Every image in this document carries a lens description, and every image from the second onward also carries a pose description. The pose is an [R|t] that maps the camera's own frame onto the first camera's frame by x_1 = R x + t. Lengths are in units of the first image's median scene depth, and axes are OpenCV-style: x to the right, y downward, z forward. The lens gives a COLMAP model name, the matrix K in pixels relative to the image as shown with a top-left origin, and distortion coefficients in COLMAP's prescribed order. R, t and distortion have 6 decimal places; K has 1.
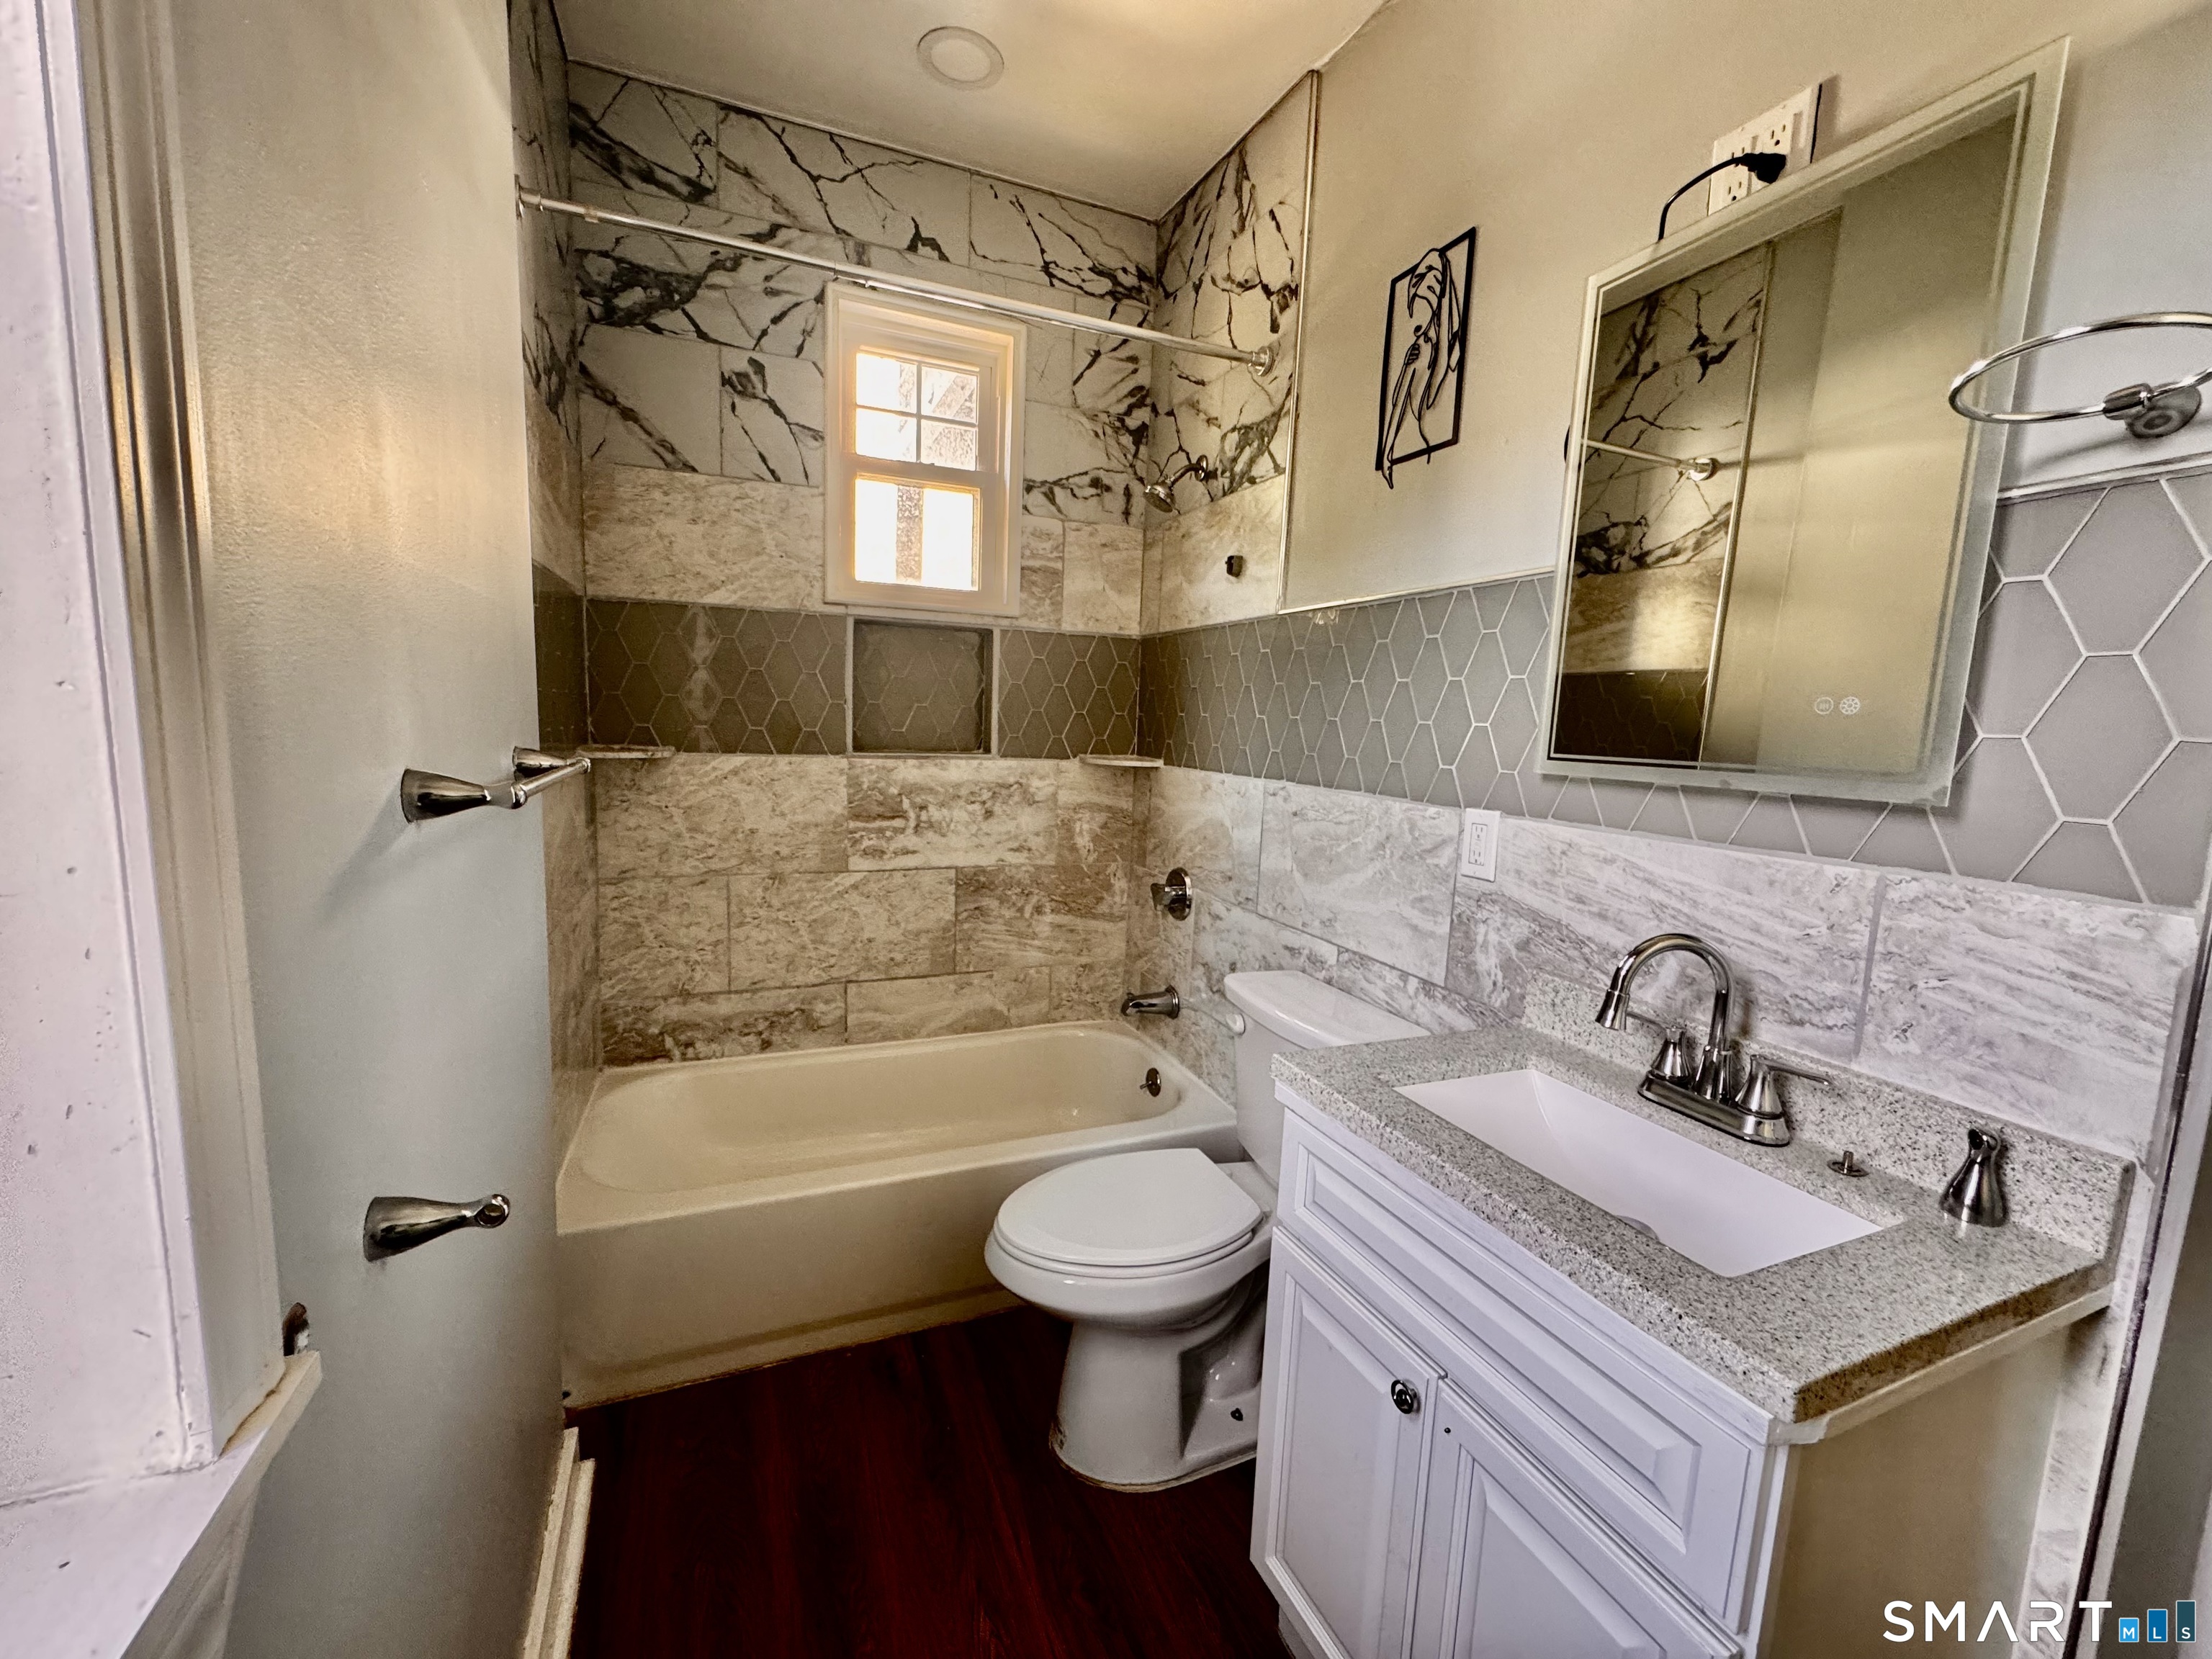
lens RADIAL K [[885.0, 0, 1101.5], [0, 885.0, 831.8], [0, 0, 1]] dist [-0.004993, 0.000211]
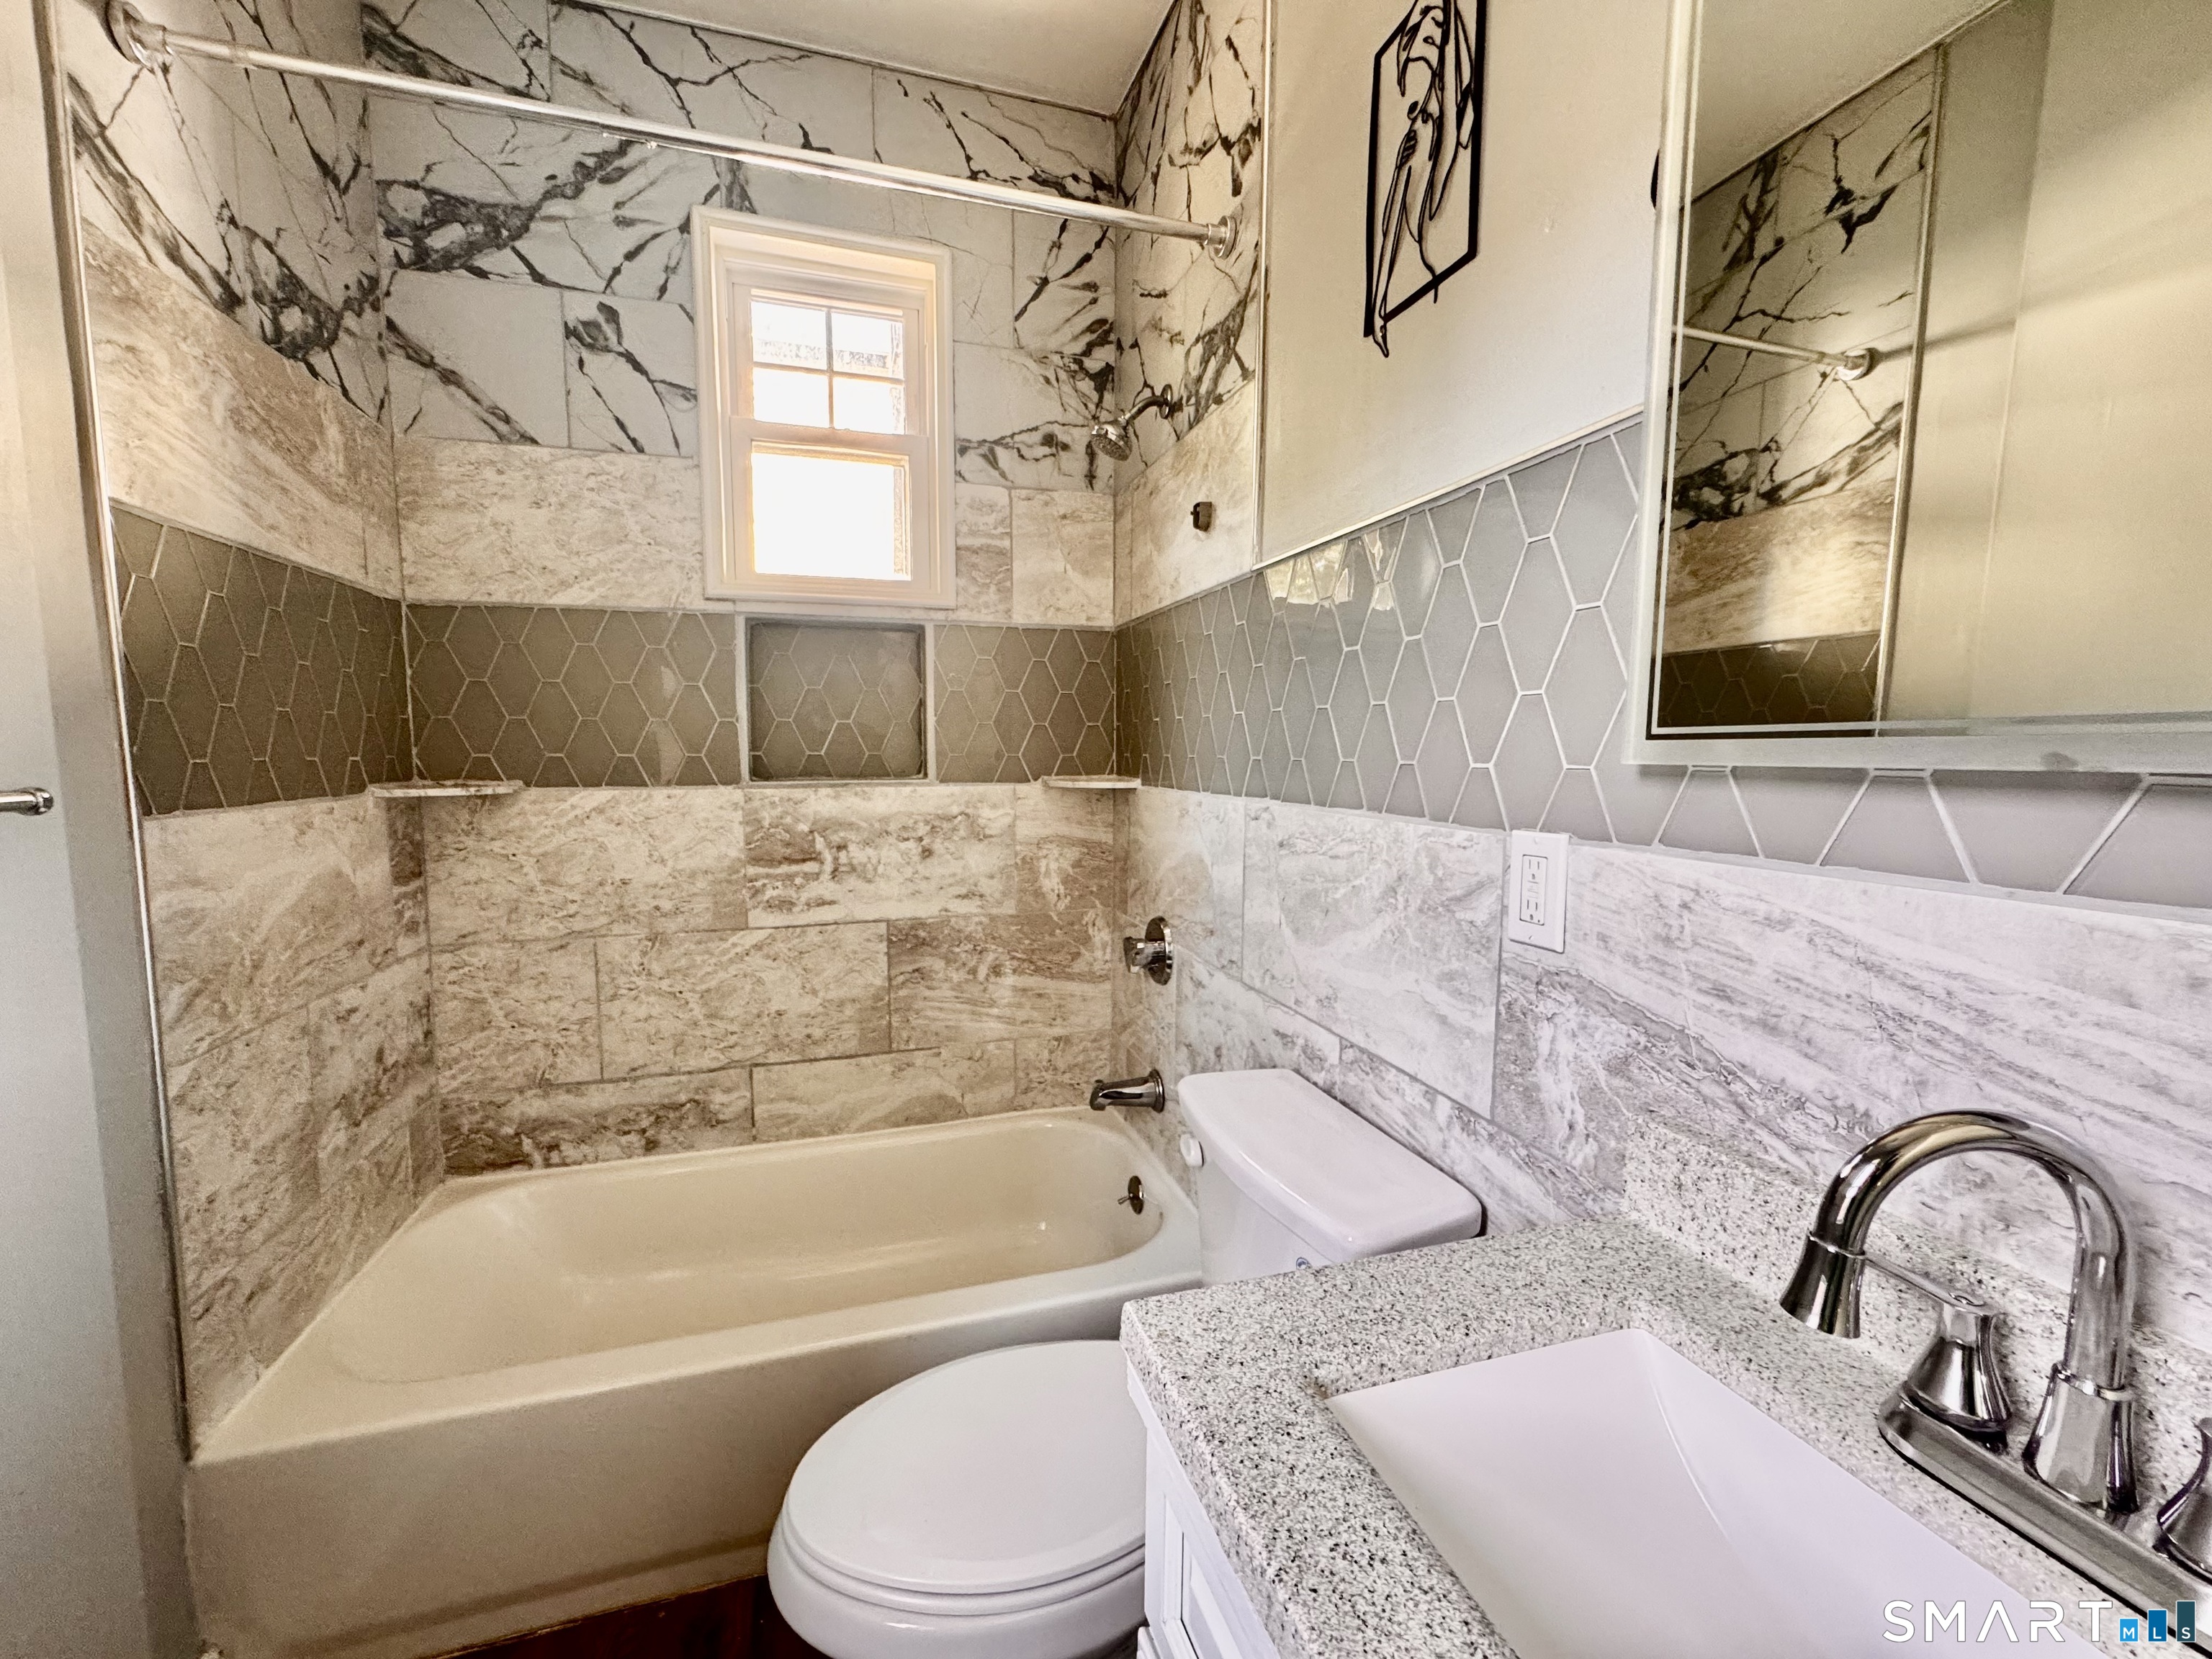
lens RADIAL K [[885.0, 0, 1103.6], [0, 885.0, 831.7], [0, 0, 1]] dist [-0.004993, 0.000211]
pose [[0.995039, -0.027347, -0.095657, 0.125515], [0.023855, 0.999013, -0.037466, -0.006241], [0.096587, 0.034998, 0.994709, 0.241612]]
